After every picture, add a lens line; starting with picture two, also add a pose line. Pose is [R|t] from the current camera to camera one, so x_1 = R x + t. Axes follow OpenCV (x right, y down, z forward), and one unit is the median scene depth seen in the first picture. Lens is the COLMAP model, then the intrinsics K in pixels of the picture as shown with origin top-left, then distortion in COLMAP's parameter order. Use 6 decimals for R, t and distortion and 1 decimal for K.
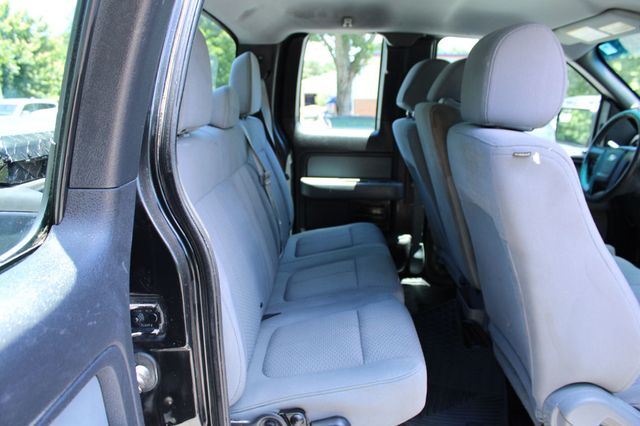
lens RADIAL K [[537.0, 0, 320.0], [0, 537.0, 213.0], [0, 0, 1]] dist [-0.168565, 0.149937]
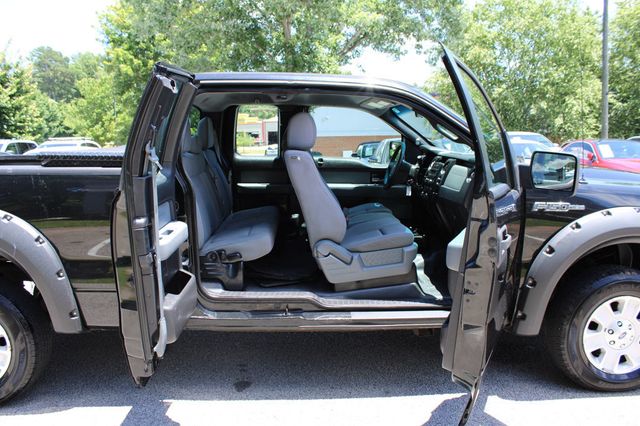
lens RADIAL K [[537.0, 0, 320.0], [0, 537.0, 213.0], [0, 0, 1]] dist [-0.168565, 0.149937]
pose [[0.997848, -0.017277, 0.063250, 0.013968], [0.021685, 0.997334, -0.069678, 0.018132], [-0.061878, 0.070900, 0.995562, -0.087510]]
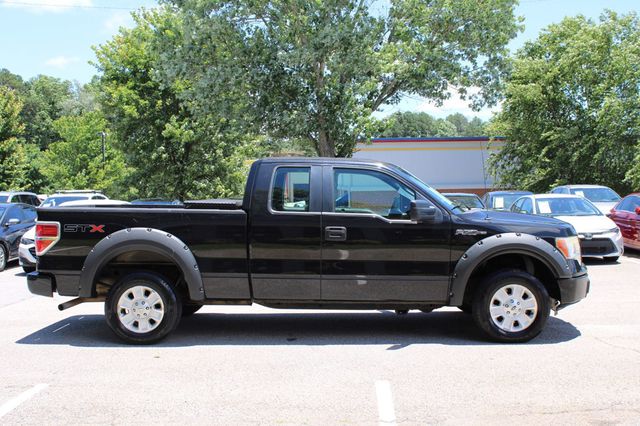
lens RADIAL K [[733.1, 0, 320.0], [0, 733.1, 213.0], [0, 0, 1]] dist [0.007508, 0.010888]
pose [[0.999930, -0.007513, 0.009087, 0.011664], [0.009023, 0.983696, -0.179612, 0.060808], [-0.007590, 0.179682, 0.983695, -0.295440]]
